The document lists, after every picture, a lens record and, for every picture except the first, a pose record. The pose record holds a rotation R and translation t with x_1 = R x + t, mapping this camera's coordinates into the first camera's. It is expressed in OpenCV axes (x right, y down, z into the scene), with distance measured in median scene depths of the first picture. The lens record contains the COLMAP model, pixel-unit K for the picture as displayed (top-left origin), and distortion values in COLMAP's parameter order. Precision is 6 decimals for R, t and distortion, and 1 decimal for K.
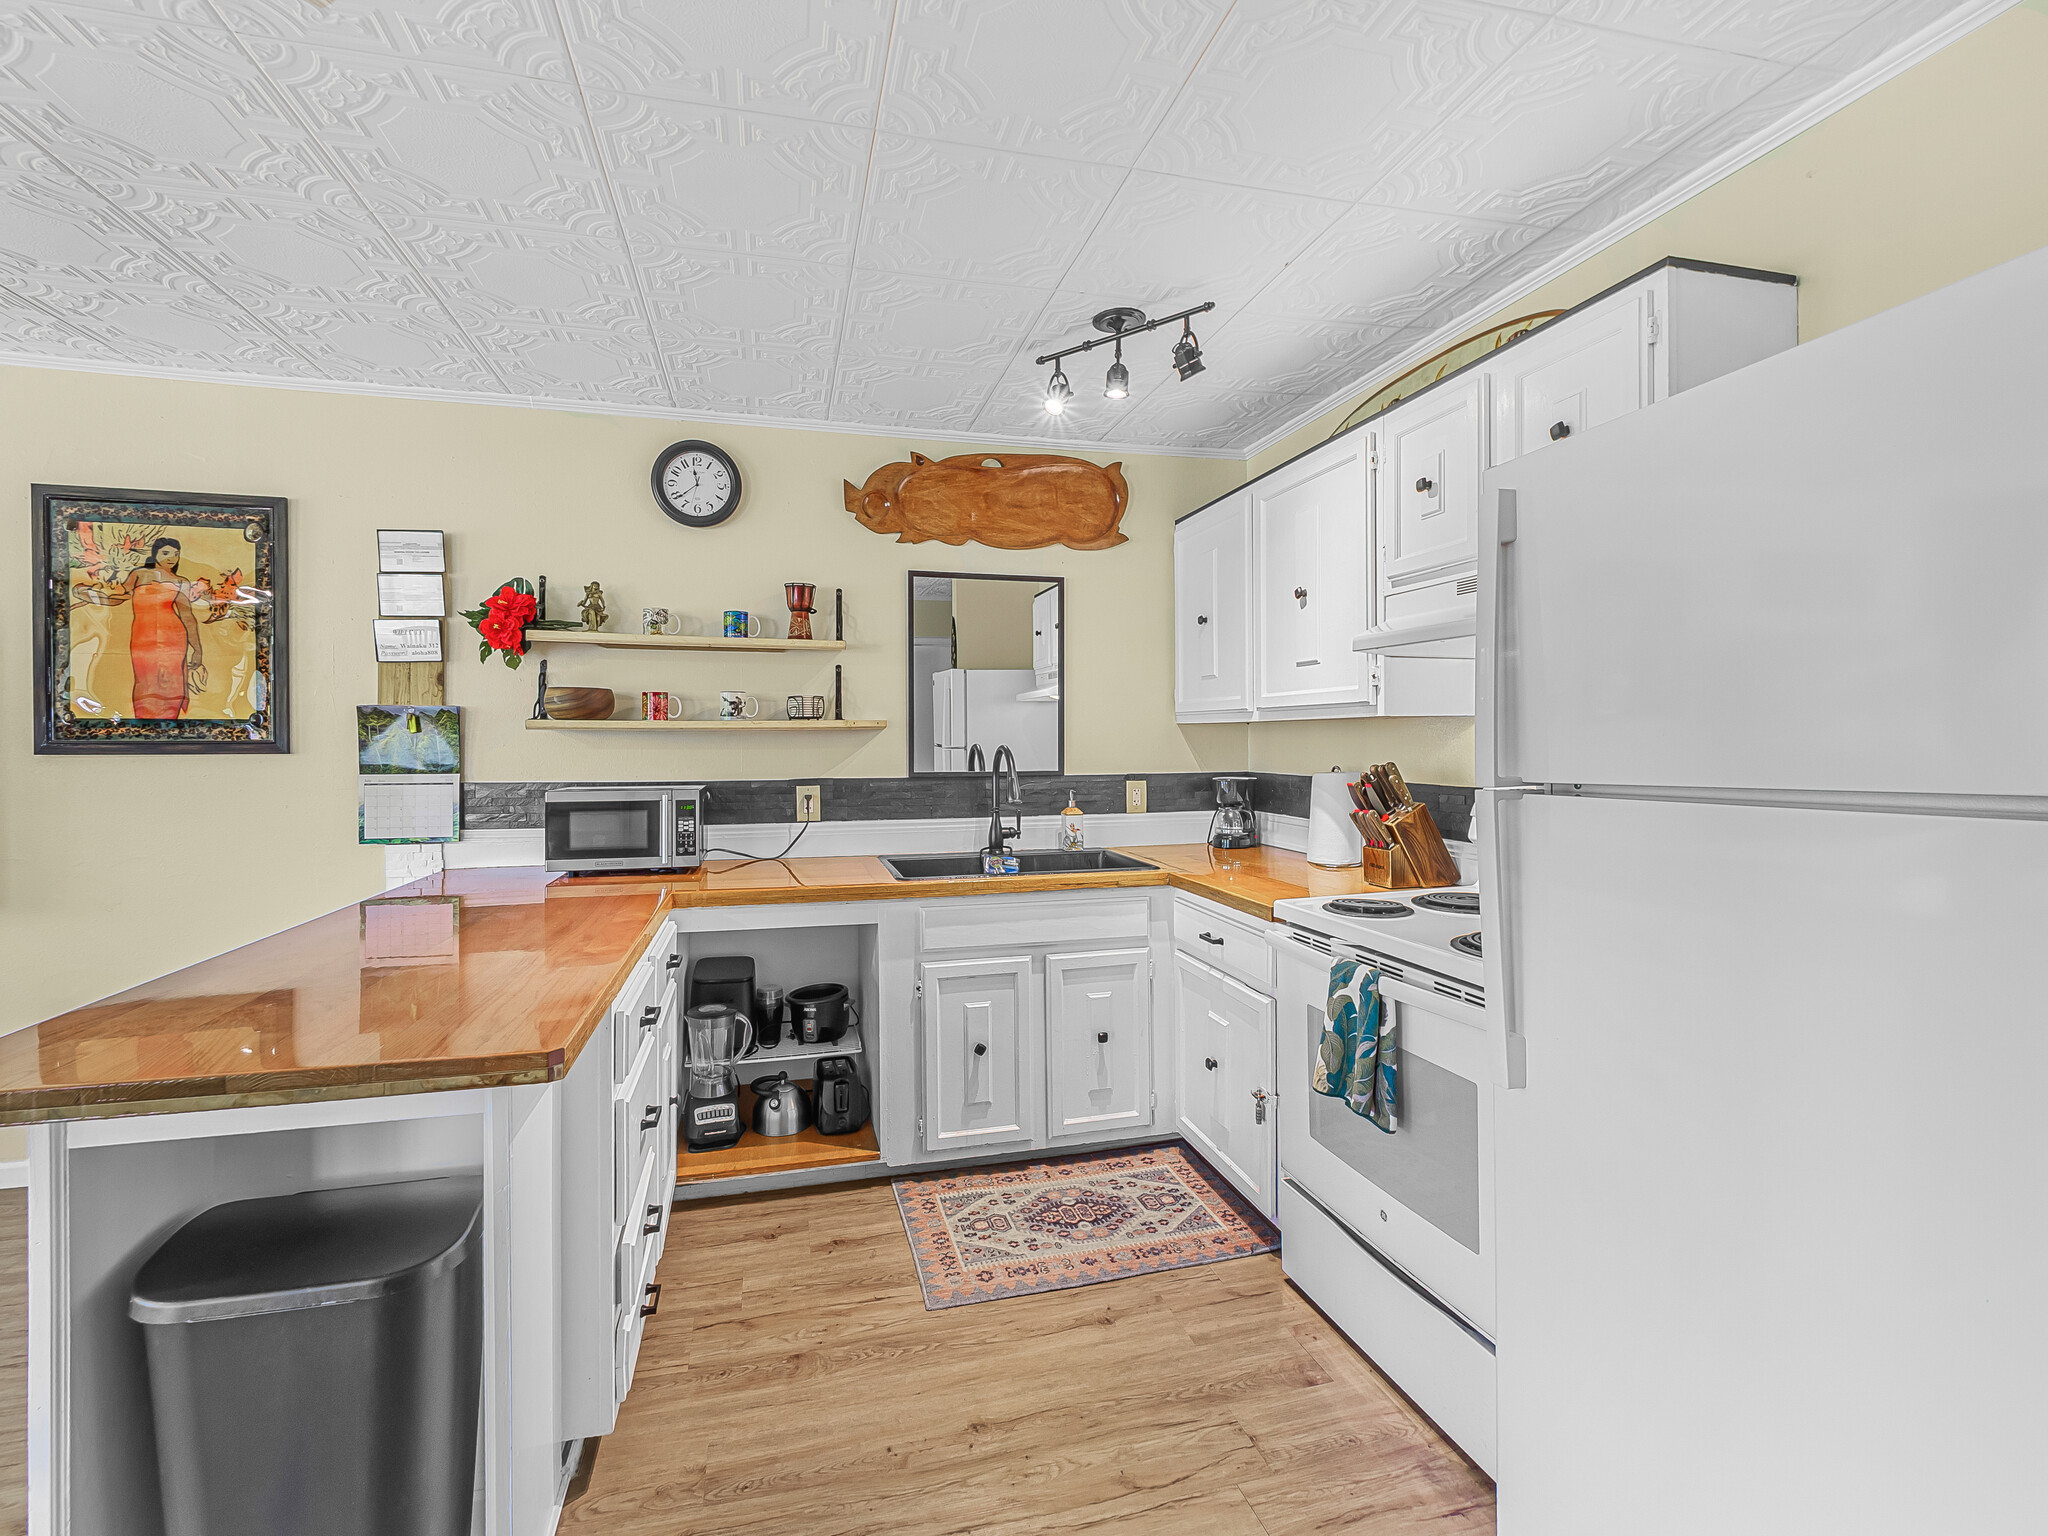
lens RADIAL K [[904.1, 0, 1010.7], [0, 904.1, 755.7], [0, 0, 1]] dist [0.005954, -0.001005]
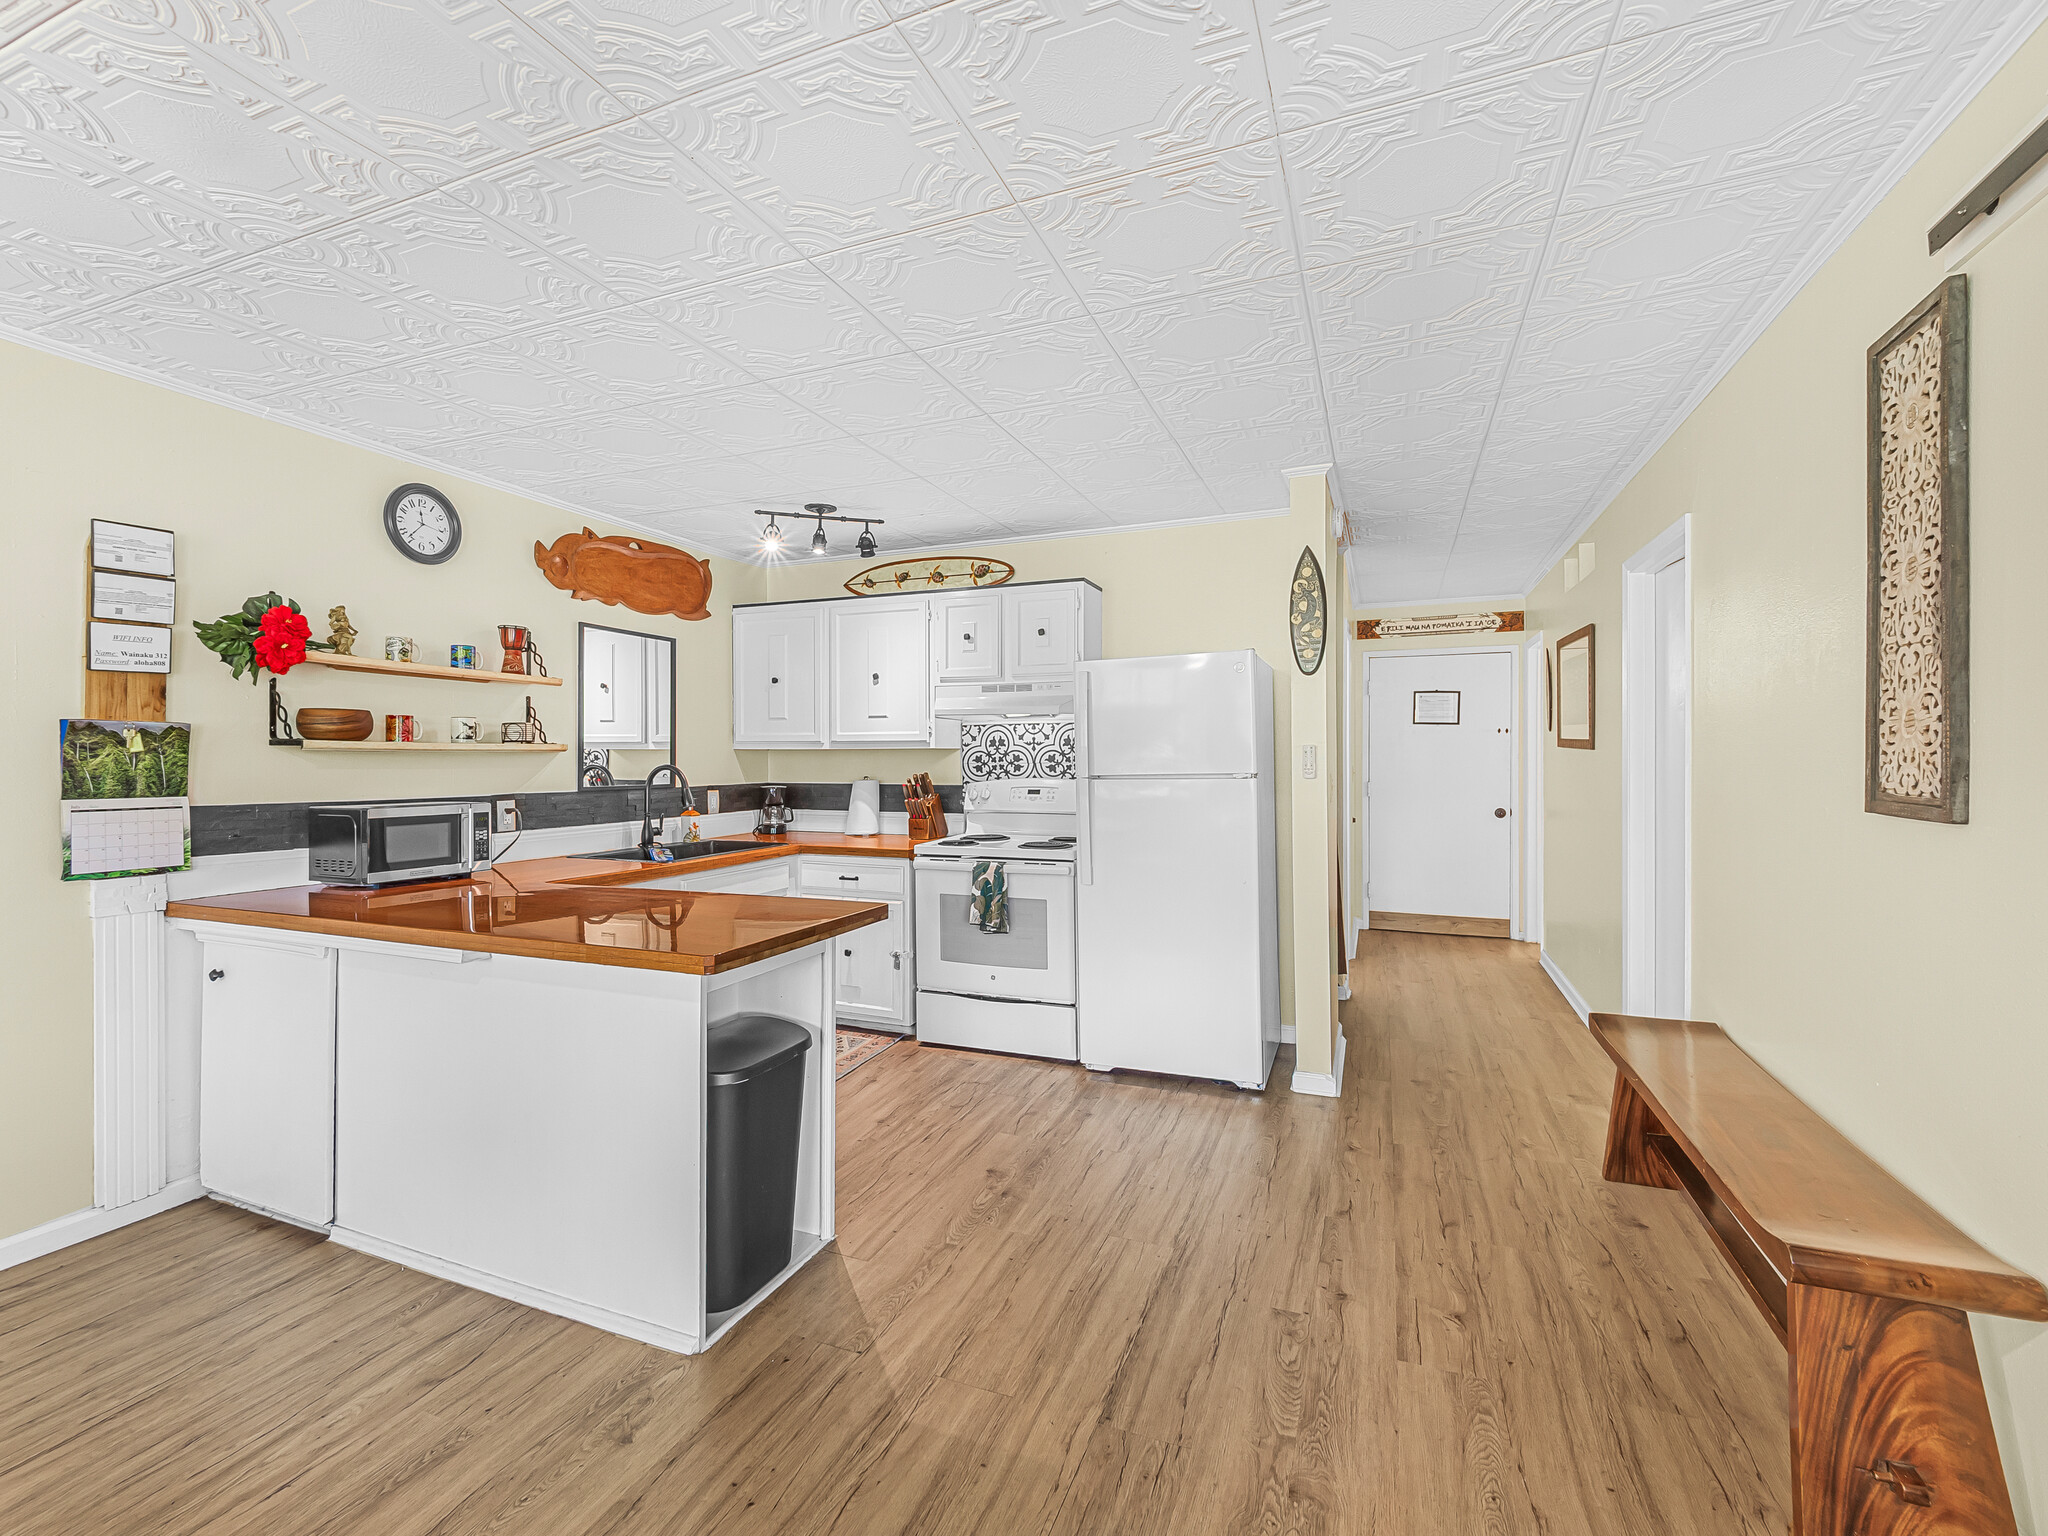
lens RADIAL K [[869.4, 0, 998.9], [0, 869.4, 773.8], [0, 0, 1]] dist [-0.000358, -0.000345]
pose [[0.607817, -0.010875, 0.794003, -0.784696], [0.013674, 0.999901, 0.003228, 0.005178], [-0.793959, 0.008895, 0.607906, -0.185202]]
